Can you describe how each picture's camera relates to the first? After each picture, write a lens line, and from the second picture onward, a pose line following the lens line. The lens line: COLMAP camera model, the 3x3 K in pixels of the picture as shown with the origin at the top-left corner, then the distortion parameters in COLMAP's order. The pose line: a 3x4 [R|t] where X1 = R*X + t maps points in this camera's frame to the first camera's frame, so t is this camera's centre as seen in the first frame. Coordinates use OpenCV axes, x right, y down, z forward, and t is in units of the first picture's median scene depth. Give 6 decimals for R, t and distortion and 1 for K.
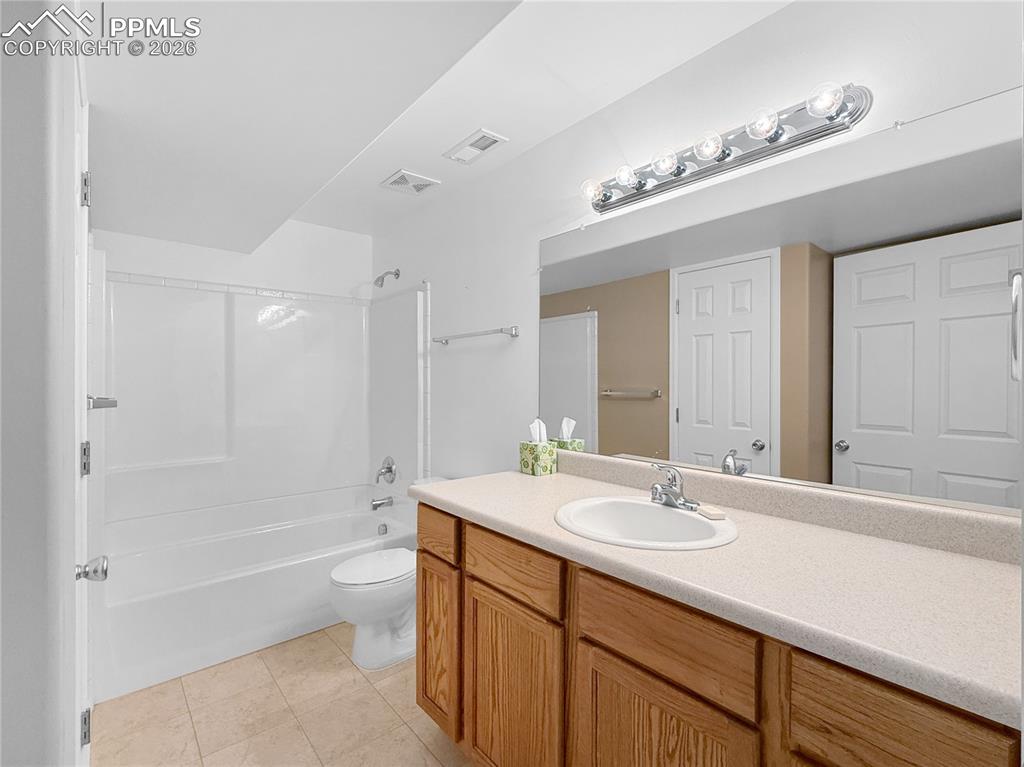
lens RADIAL K [[478.6, 0, 512.0], [0, 478.6, 383.5], [0, 0, 1]] dist [0.000522, 0.000343]
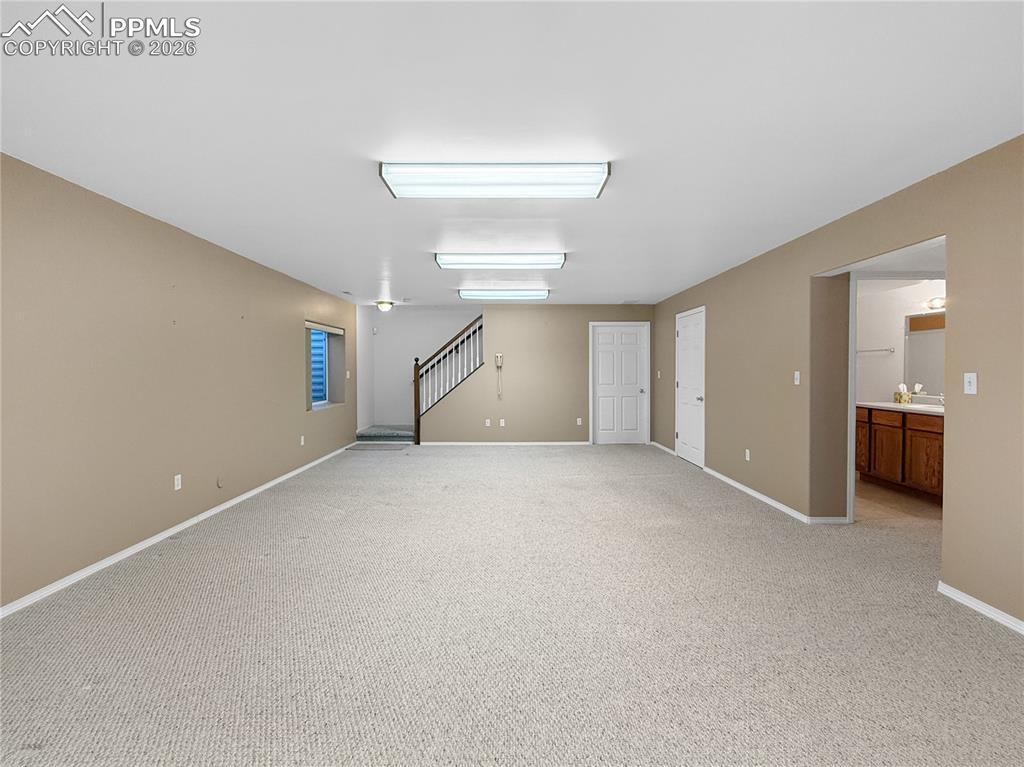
lens RADIAL K [[478.6, 0, 512.0], [0, 478.6, 383.5], [0, 0, 1]] dist [0.000522, 0.000343]
pose [[0.770041, 0.009124, -0.637929, 0.083742], [0.000010, 0.999898, 0.014314, 0.036993], [0.637995, -0.011028, 0.769962, -2.615460]]
